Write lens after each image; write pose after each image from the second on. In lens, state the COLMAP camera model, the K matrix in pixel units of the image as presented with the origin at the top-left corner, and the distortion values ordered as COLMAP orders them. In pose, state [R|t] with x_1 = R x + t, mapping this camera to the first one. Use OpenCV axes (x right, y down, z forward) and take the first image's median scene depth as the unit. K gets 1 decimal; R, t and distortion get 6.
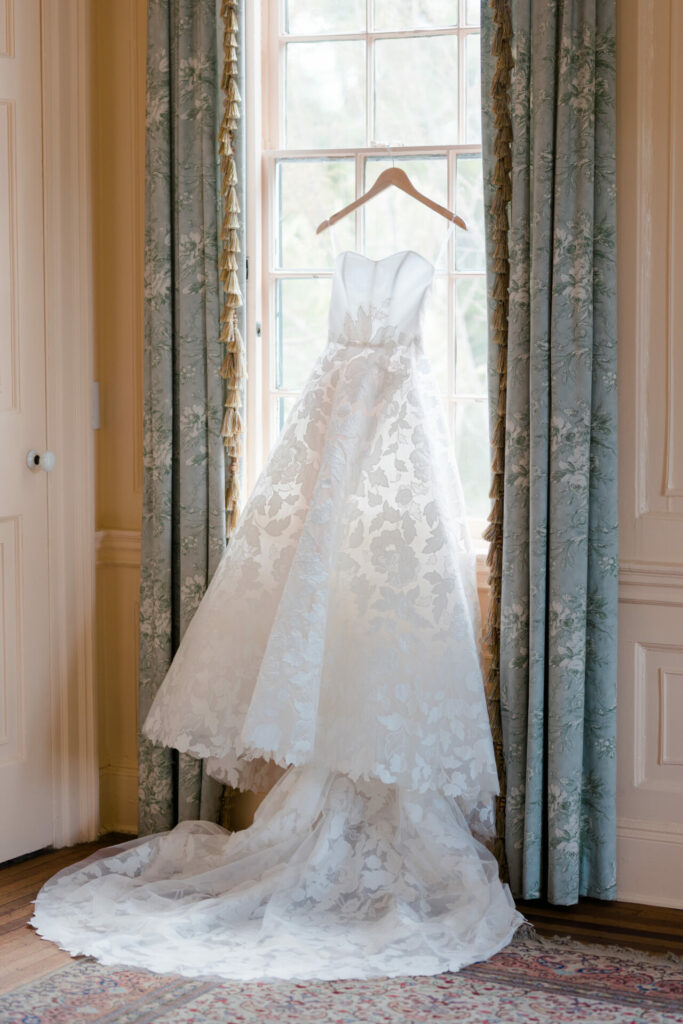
lens RADIAL K [[2560.4, 0, 341.6], [0, 2560.4, 513.6], [0, 0, 1]] dist [0.011435, 0.000000]
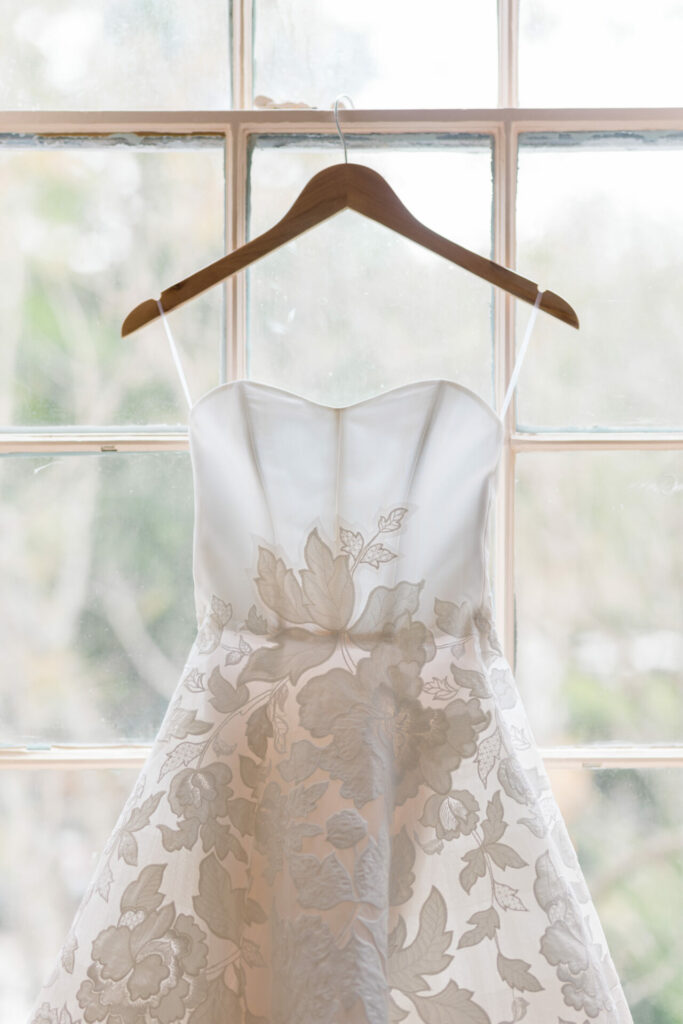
lens RADIAL K [[2560.4, 0, 340.9], [0, 2560.4, 513.0], [0, 0, 1]] dist [0.011435, 0.000000]
pose [[0.875775, -0.022188, 0.482209, -0.167400], [0.048912, 0.997881, -0.042918, -0.067771], [-0.480235, 0.061173, 0.875004, 0.677986]]
